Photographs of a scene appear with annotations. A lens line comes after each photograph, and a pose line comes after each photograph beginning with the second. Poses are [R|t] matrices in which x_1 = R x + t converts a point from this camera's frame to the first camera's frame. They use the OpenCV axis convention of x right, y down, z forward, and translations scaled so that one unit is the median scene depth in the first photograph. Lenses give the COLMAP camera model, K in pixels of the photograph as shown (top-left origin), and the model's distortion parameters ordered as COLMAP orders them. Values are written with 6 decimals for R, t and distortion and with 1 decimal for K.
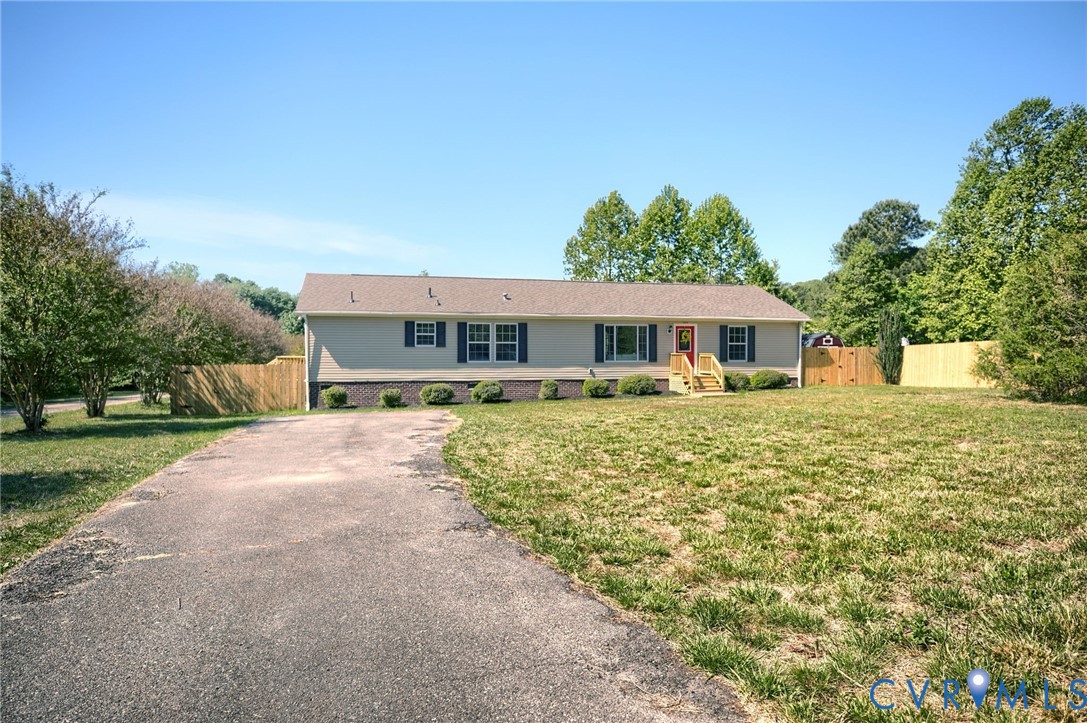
lens RADIAL K [[682.3, 0, 543.5], [0, 682.3, 361.5], [0, 0, 1]] dist [0.000685, -0.000654]
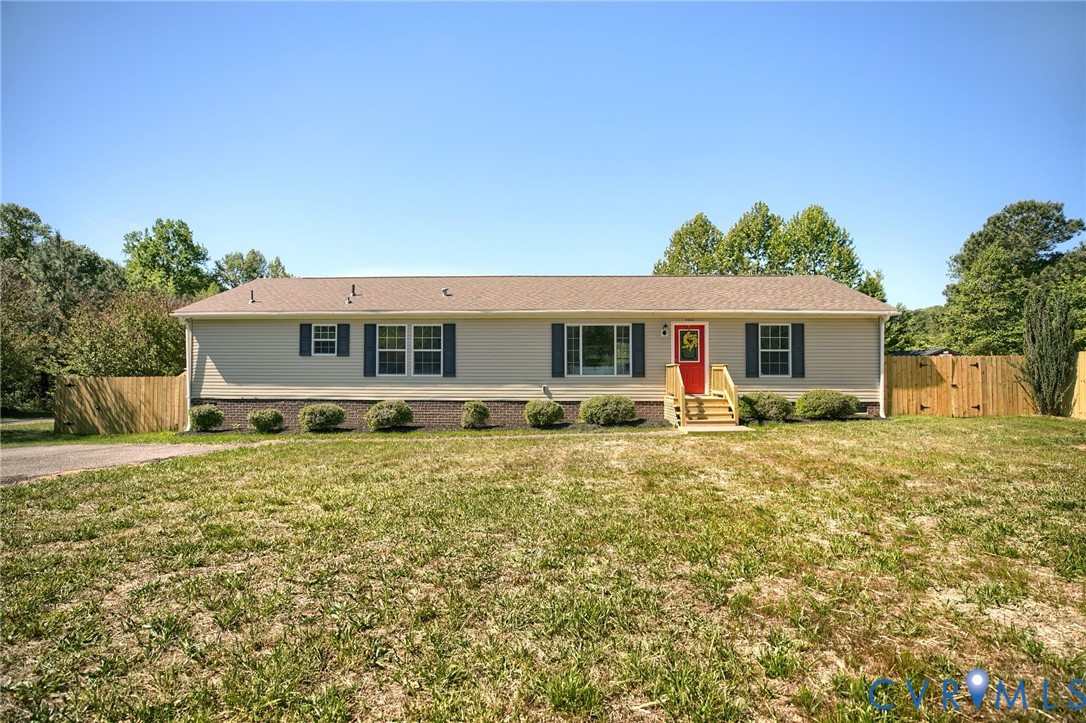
lens RADIAL K [[511.3, 0, 543.0], [0, 511.3, 361.5], [0, 0, 1]] dist [-0.017632, 0.001763]
pose [[0.958840, -0.003883, -0.283922, 0.211218], [-0.005990, 0.999407, -0.033898, 0.002993], [0.283885, 0.034204, 0.958248, 0.461308]]
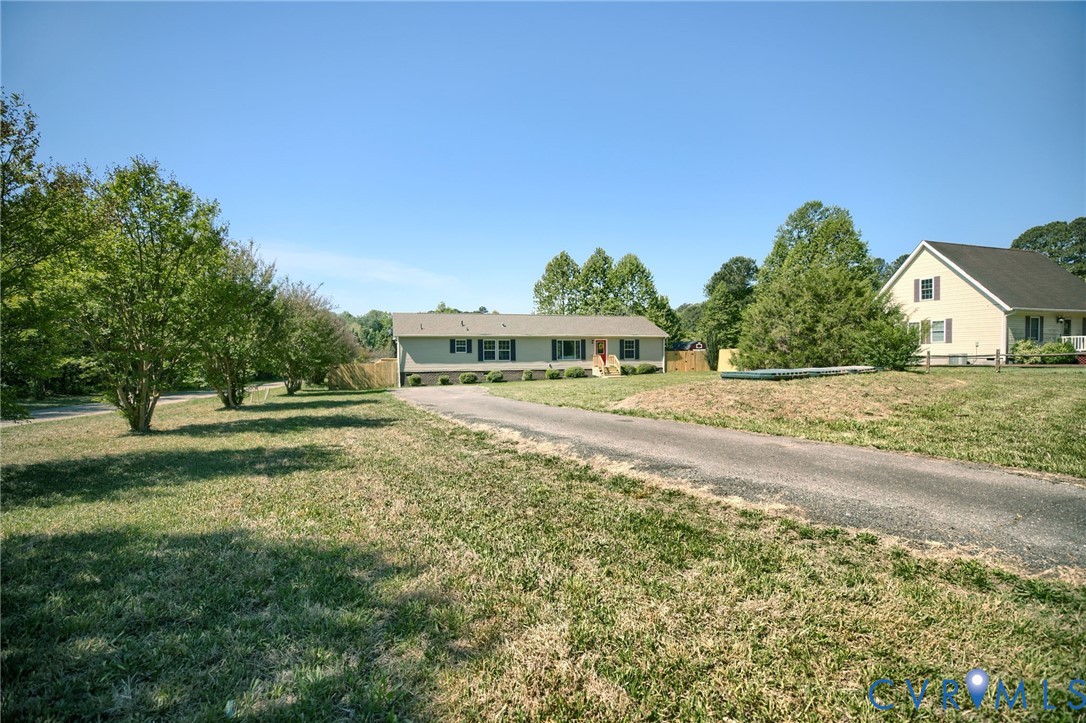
lens RADIAL K [[505.7, 0, 543.0], [0, 505.7, 361.5], [0, 0, 1]] dist [-0.003033, -0.000104]
pose [[0.998658, -0.010585, 0.050699, -0.017736], [0.010576, 0.999944, 0.000433, 0.003695], [-0.050701, 0.000104, 0.998714, -0.354369]]
